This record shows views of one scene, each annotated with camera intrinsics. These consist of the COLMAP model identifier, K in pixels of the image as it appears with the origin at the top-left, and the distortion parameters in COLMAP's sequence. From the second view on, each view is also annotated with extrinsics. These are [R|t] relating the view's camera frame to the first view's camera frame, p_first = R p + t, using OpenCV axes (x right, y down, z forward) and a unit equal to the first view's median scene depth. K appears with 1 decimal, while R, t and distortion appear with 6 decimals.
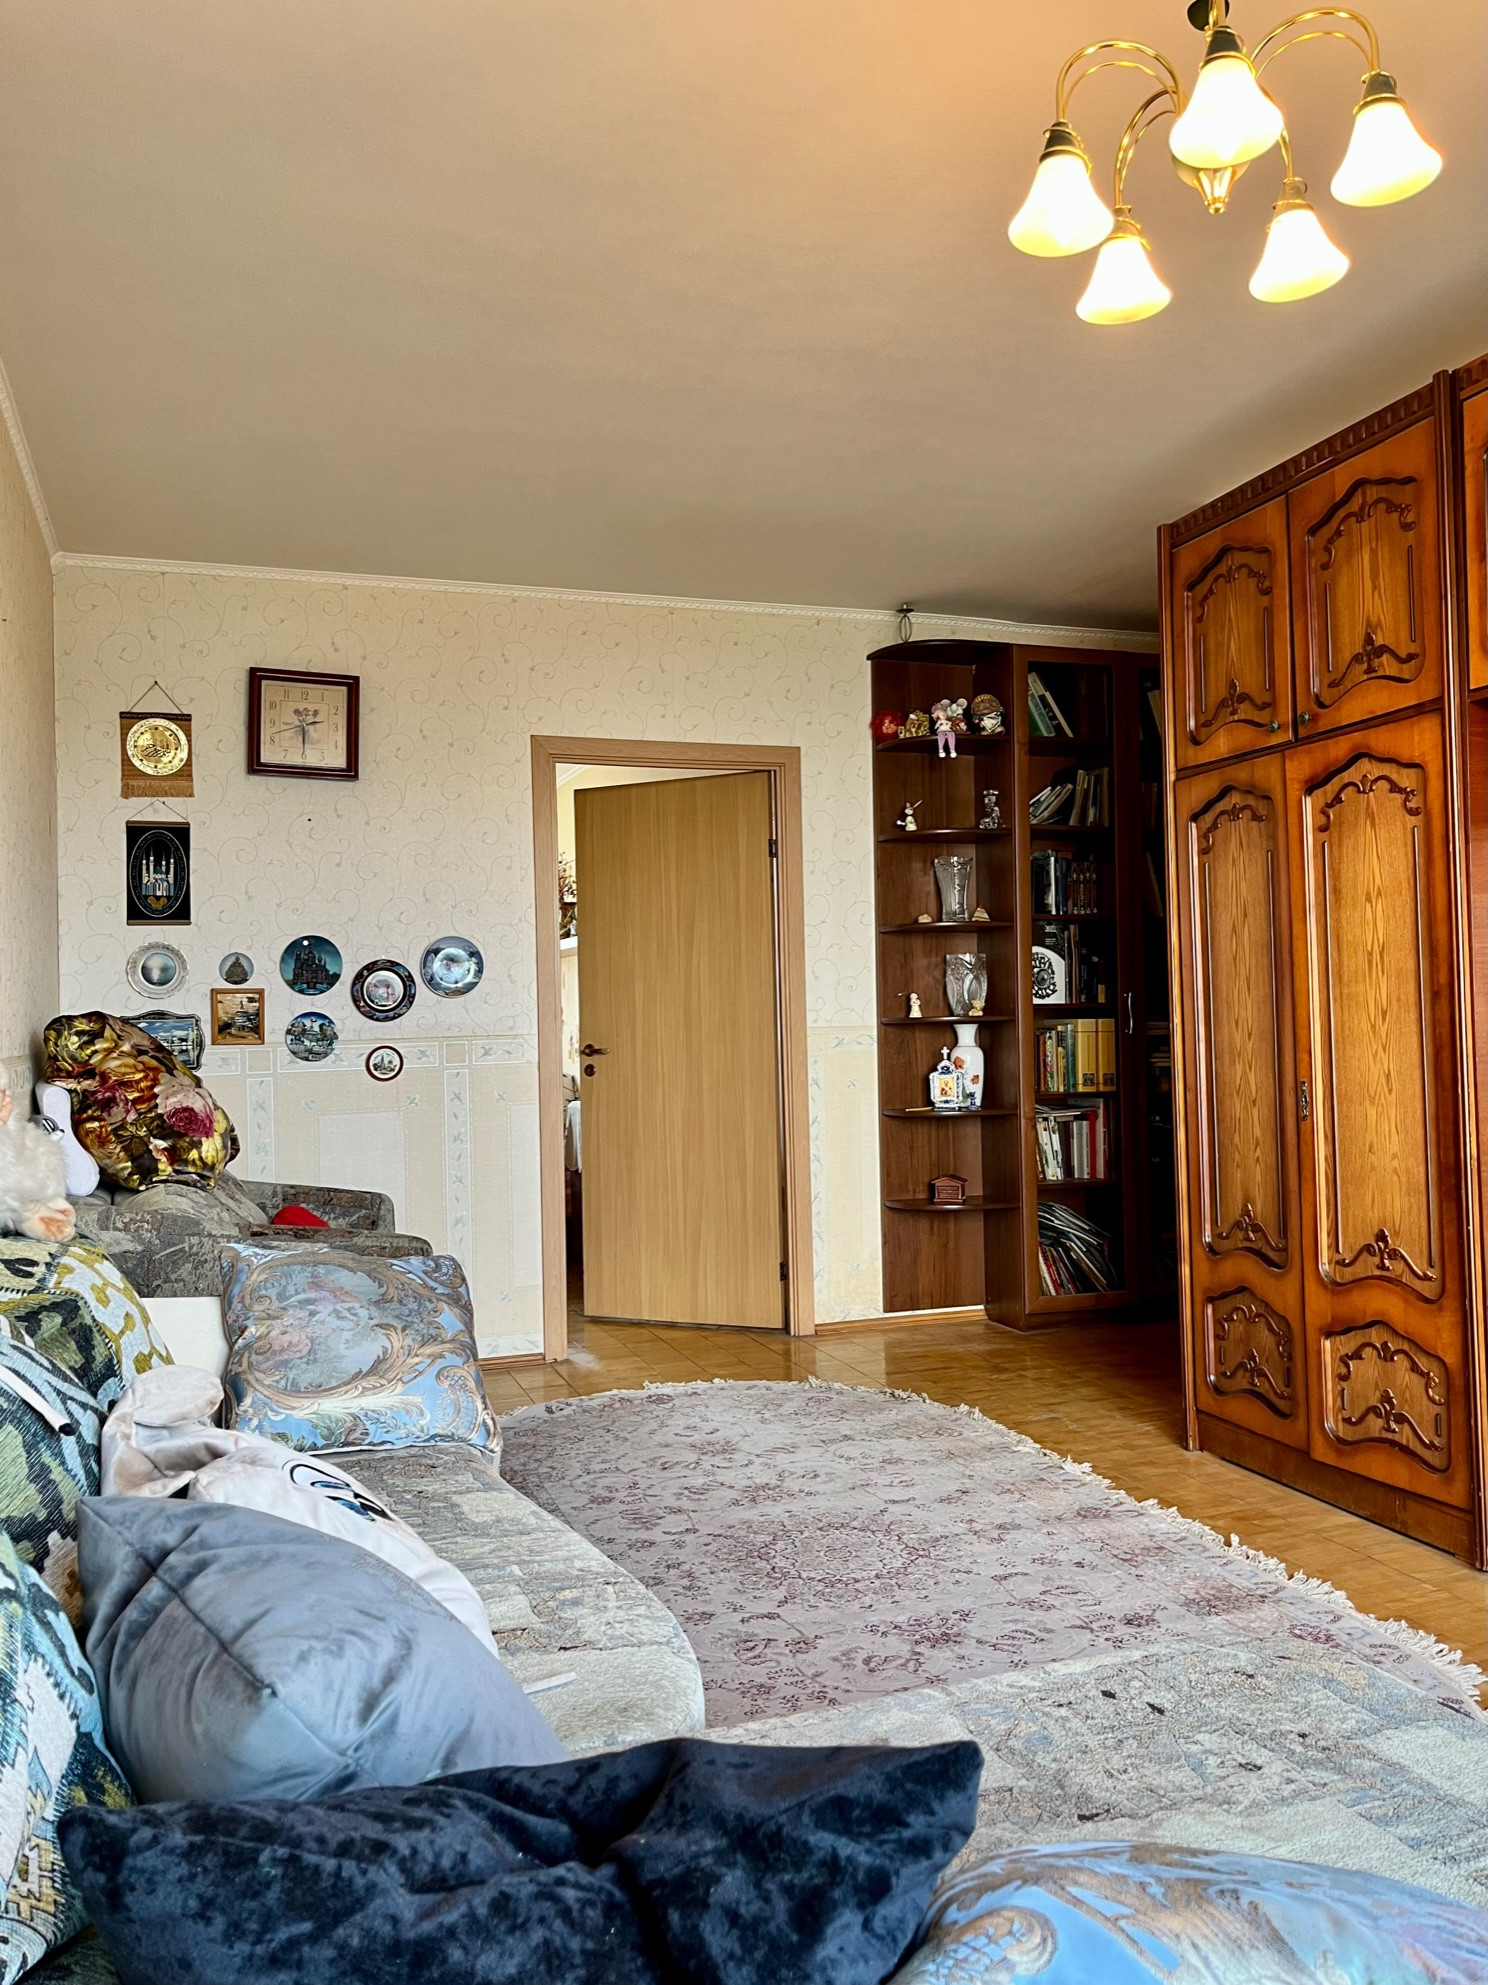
lens RADIAL K [[1619.0, 0, 744.7], [0, 1619.0, 1027.9], [0, 0, 1]] dist [0.075180, -0.111241]
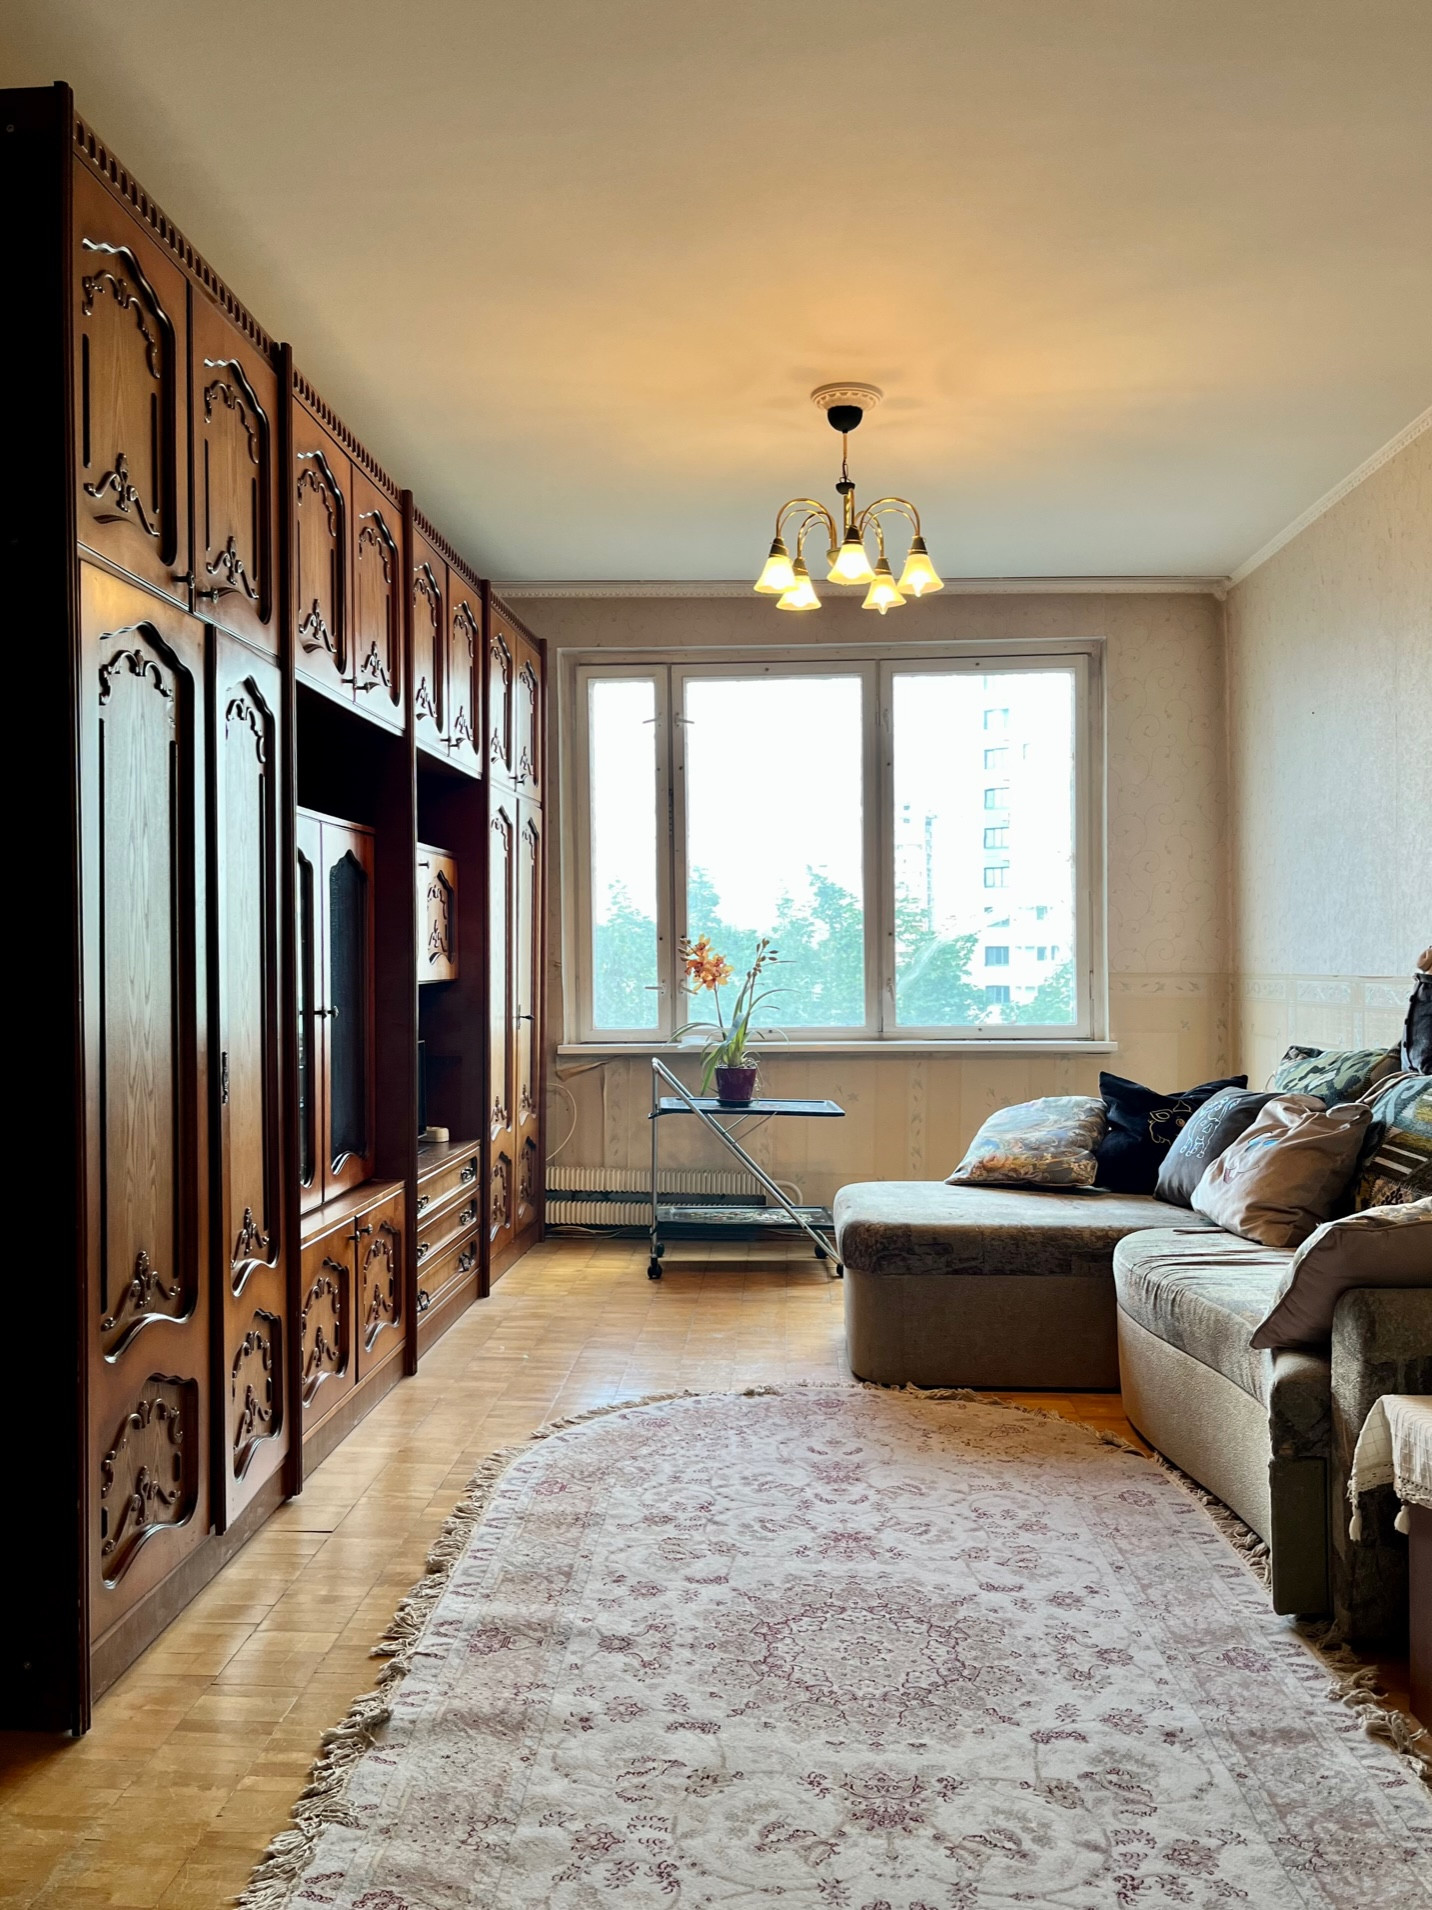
lens RADIAL K [[1472.3, 0, 717.7], [0, 1472.3, 961.4], [0, 0, 1]] dist [0.075059, -0.099361]
pose [[-0.935259, 0.028256, 0.352834, -0.132886], [0.028427, 0.999585, -0.004697, -0.003842], [-0.352821, 0.005637, -0.935674, 1.624294]]
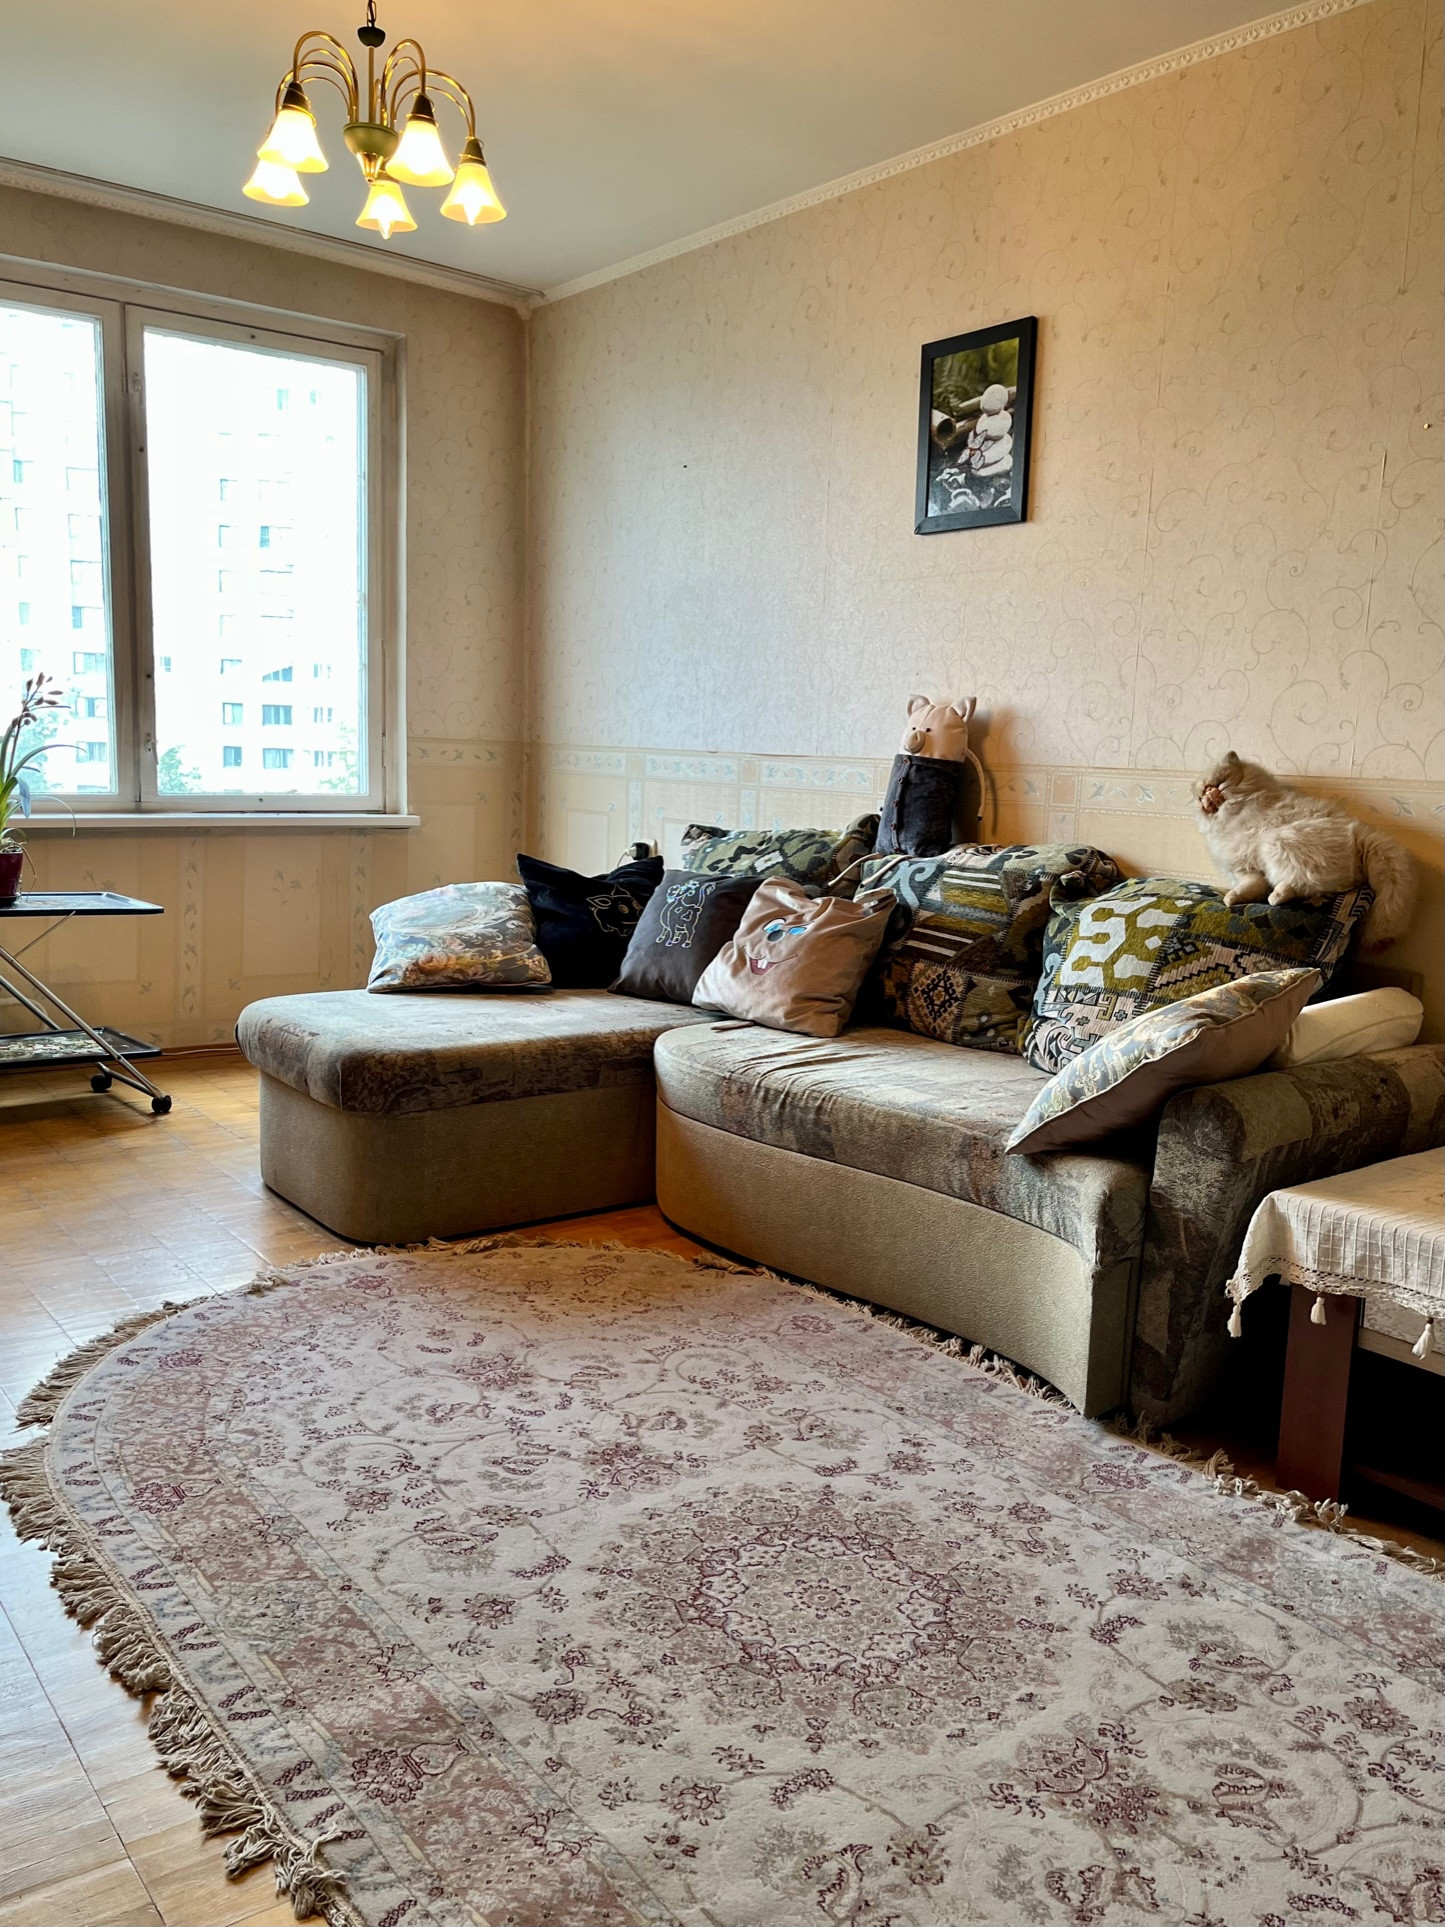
lens RADIAL K [[1495.6, 0, 720.1], [0, 1495.6, 972.6], [0, 0, 1]] dist [0.053628, -0.082927]
pose [[-0.945946, 0.035815, -0.322339, 0.260224], [-0.018445, 0.986334, 0.163720, -0.005507], [0.323798, 0.160816, -0.932359, 1.429541]]
